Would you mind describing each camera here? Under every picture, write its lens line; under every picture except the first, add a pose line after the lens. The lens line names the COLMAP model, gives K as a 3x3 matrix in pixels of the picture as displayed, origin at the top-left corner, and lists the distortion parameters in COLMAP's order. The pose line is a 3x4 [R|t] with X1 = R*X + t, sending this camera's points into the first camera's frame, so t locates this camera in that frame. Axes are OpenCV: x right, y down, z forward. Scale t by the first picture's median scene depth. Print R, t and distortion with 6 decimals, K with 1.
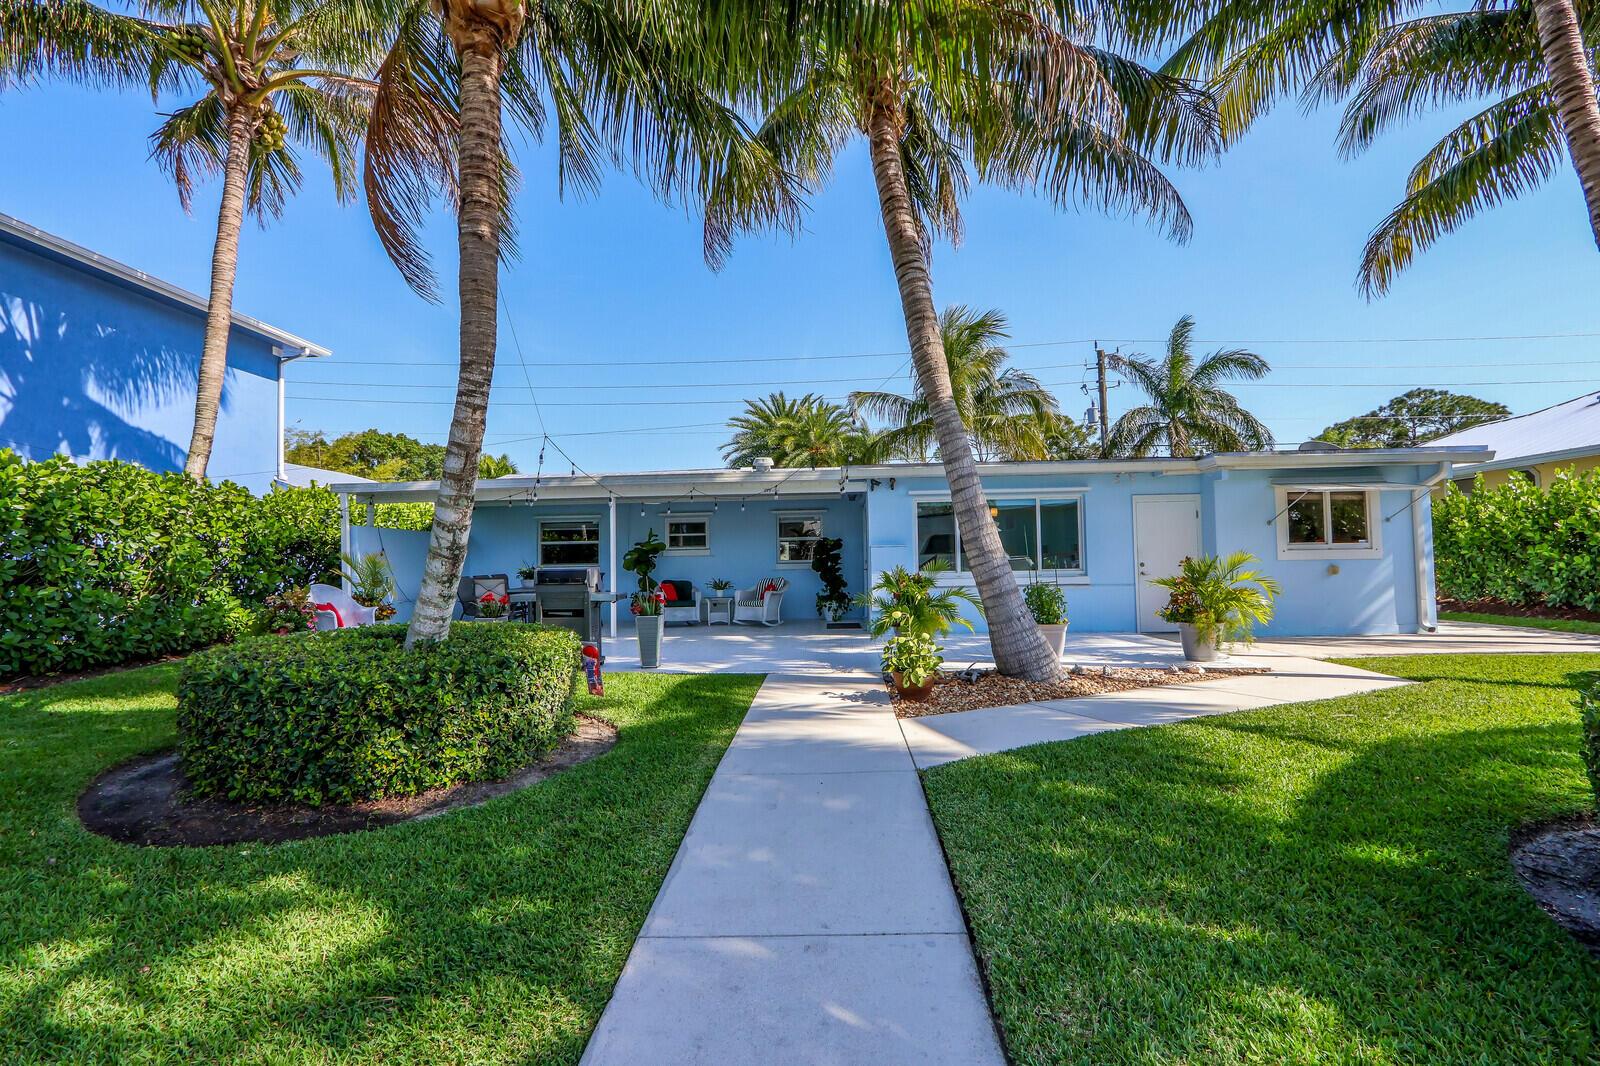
lens RADIAL K [[737.0, 0, 793.5], [0, 737.0, 536.4], [0, 0, 1]] dist [-0.019219, 0.001131]
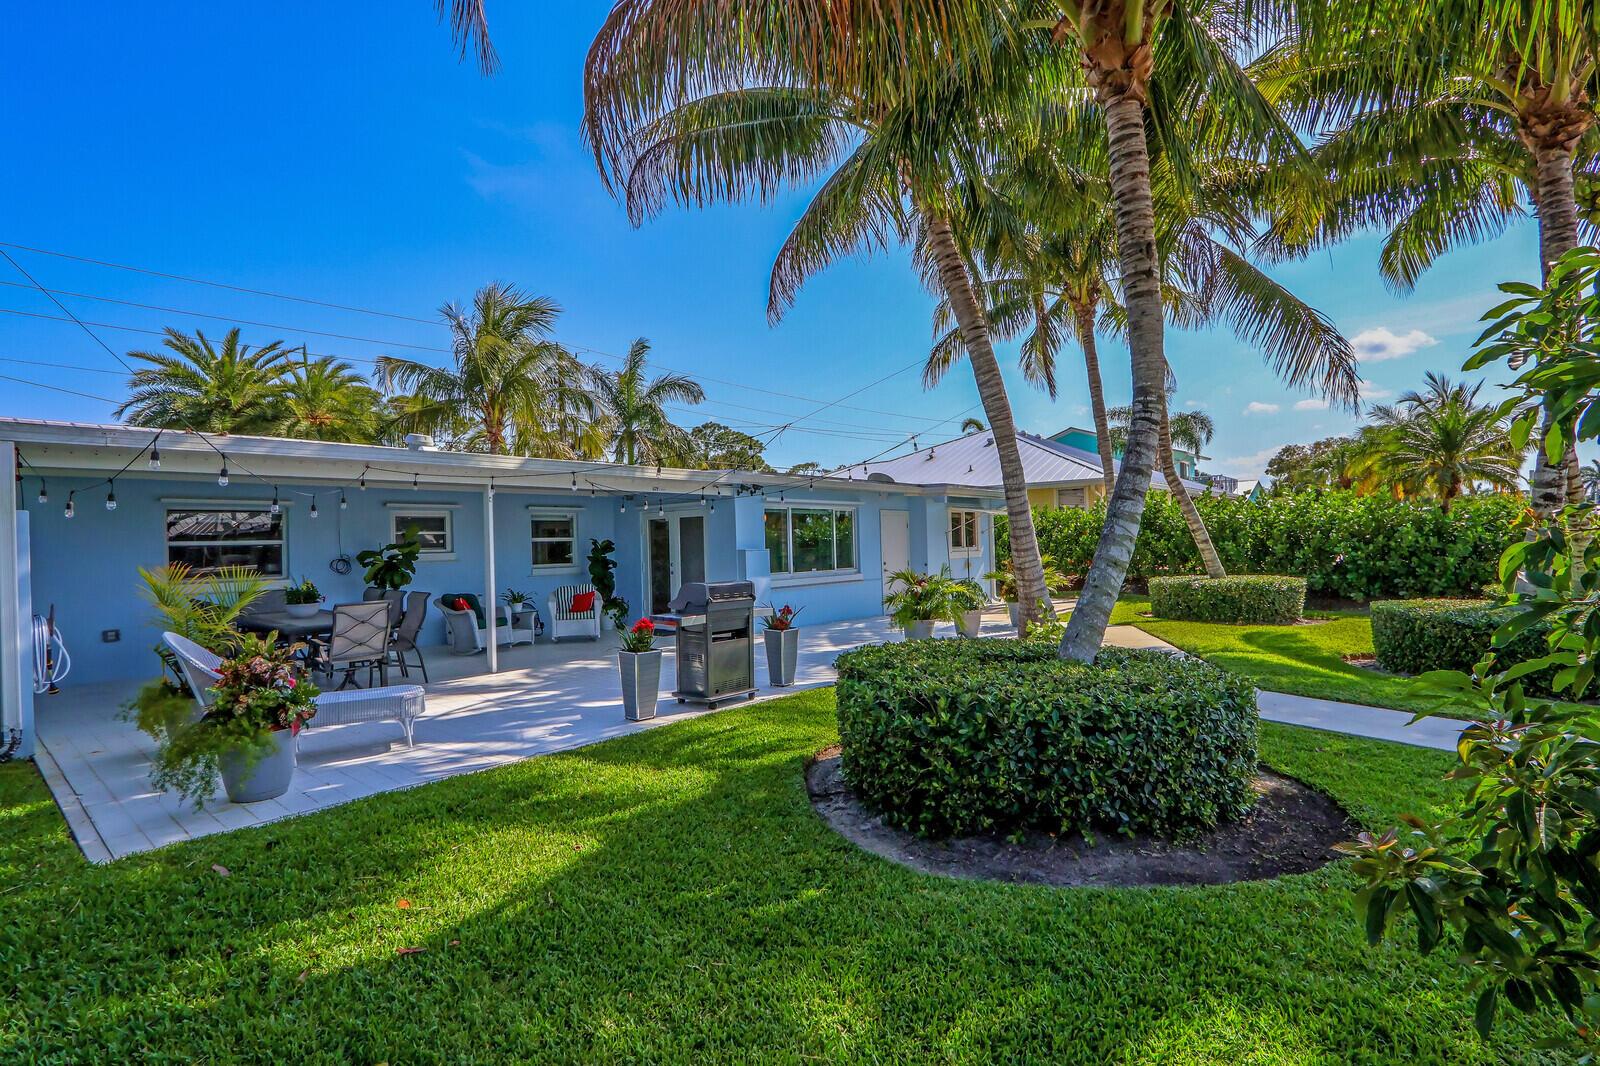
lens RADIAL K [[737.0, 0, 793.5], [0, 737.0, 536.4], [0, 0, 1]] dist [-0.019219, 0.001131]
pose [[0.621993, 0.009869, 0.782961, -0.543011], [-0.018910, 0.999818, 0.002420, -0.008166], [-0.782795, -0.016311, 0.622066, 0.257025]]
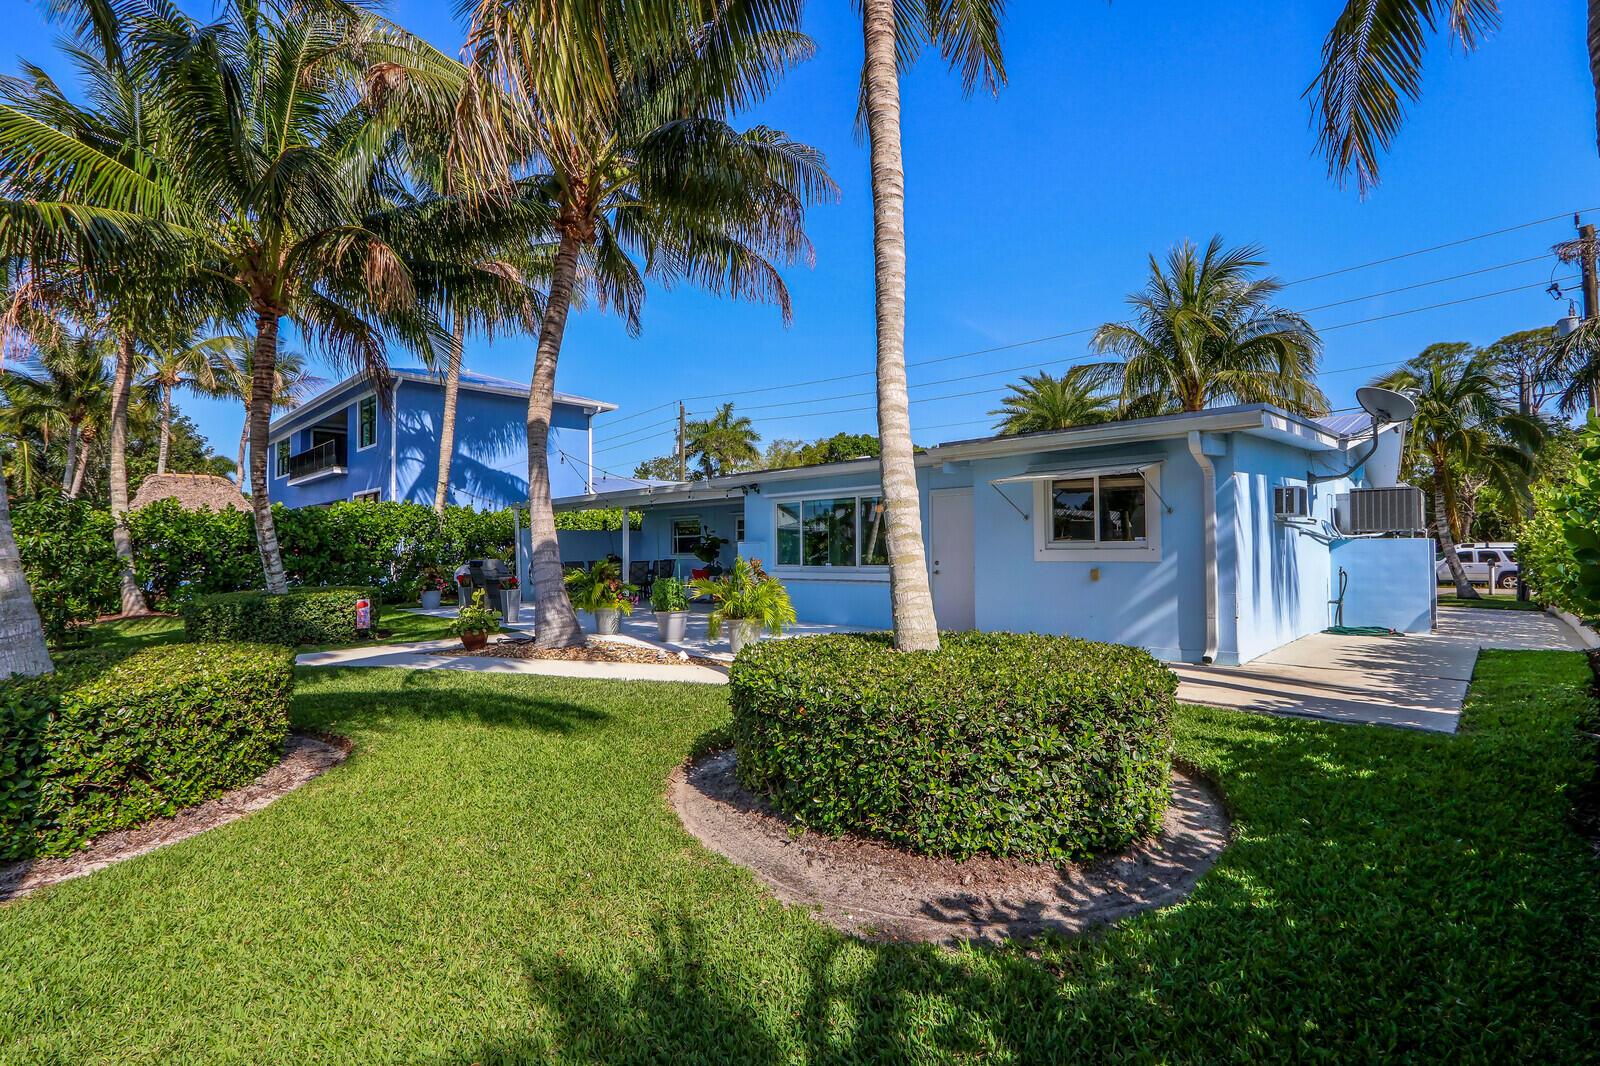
lens RADIAL K [[740.2, 0, 800.0], [0, 740.2, 533.0], [0, 0, 1]] dist [-0.012450, 0.001155]
pose [[0.759565, -0.006037, -0.650403, 0.797738], [0.021482, 0.999644, 0.015810, -0.015386], [0.650076, -0.025981, 0.759425, 0.136409]]
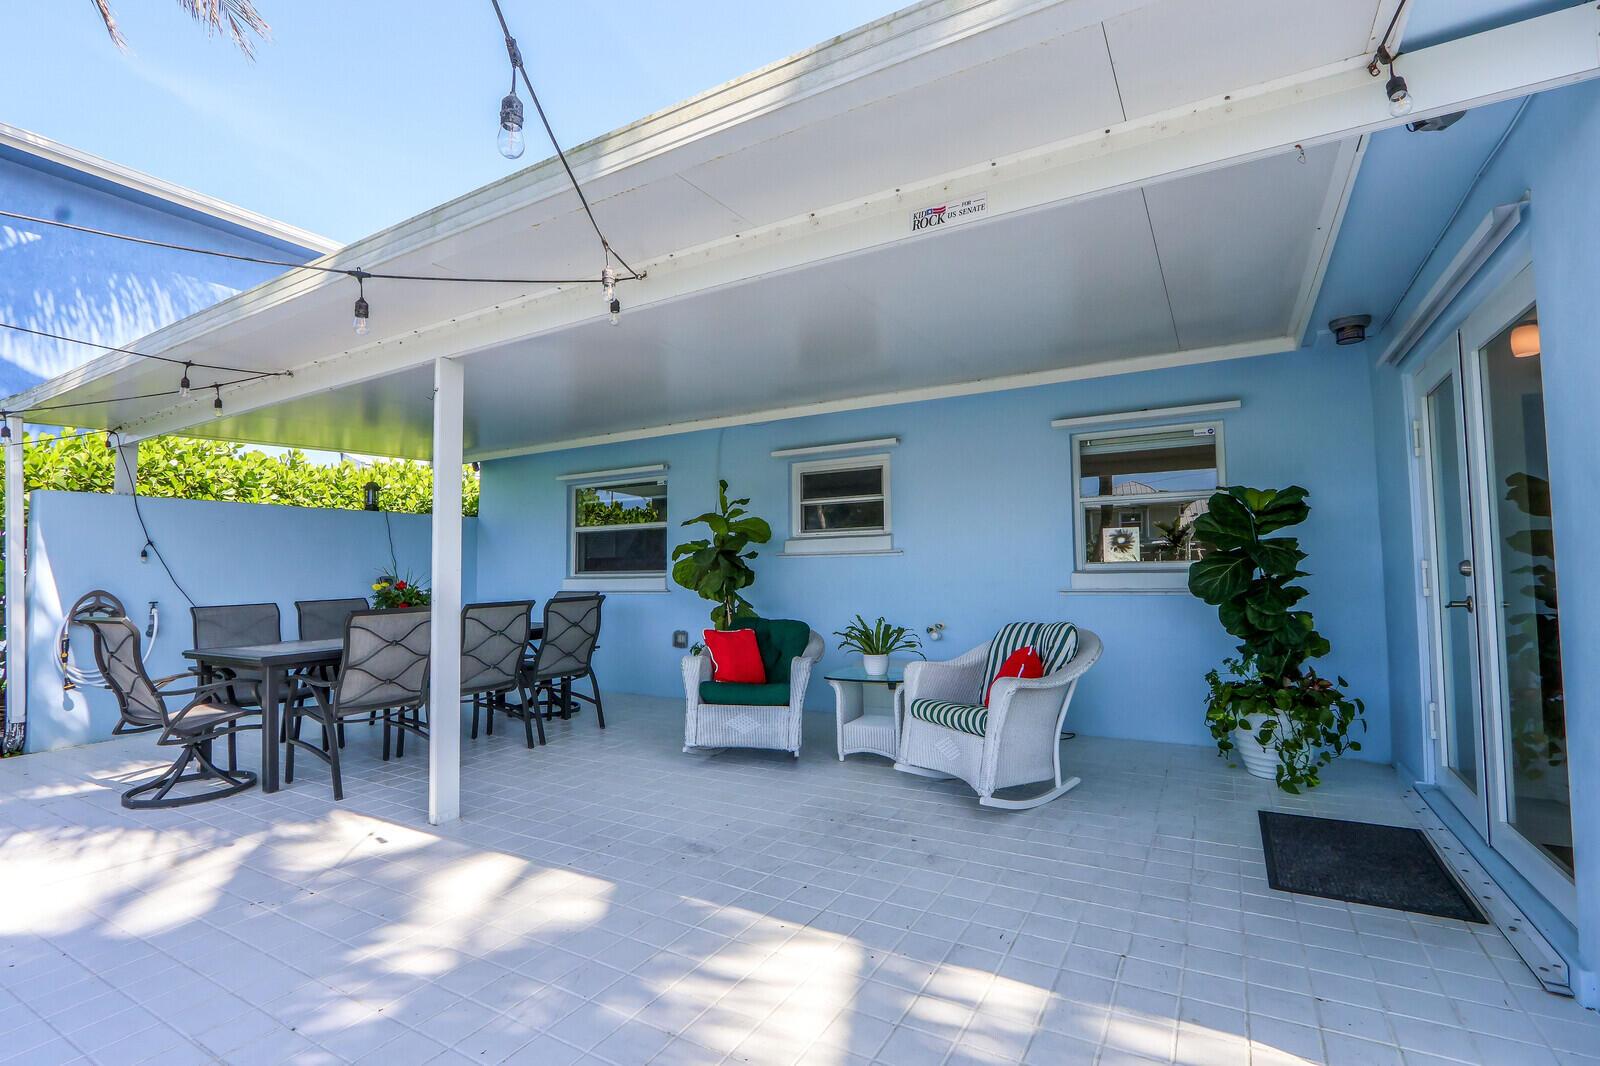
lens RADIAL K [[737.0, 0, 793.5], [0, 737.0, 536.4], [0, 0, 1]] dist [-0.019219, 0.001131]
pose [[0.892851, -0.016984, -0.450032, 0.015991], [0.013526, 0.999849, -0.010898, 0.023537], [0.450150, 0.003644, 0.892946, 0.688566]]
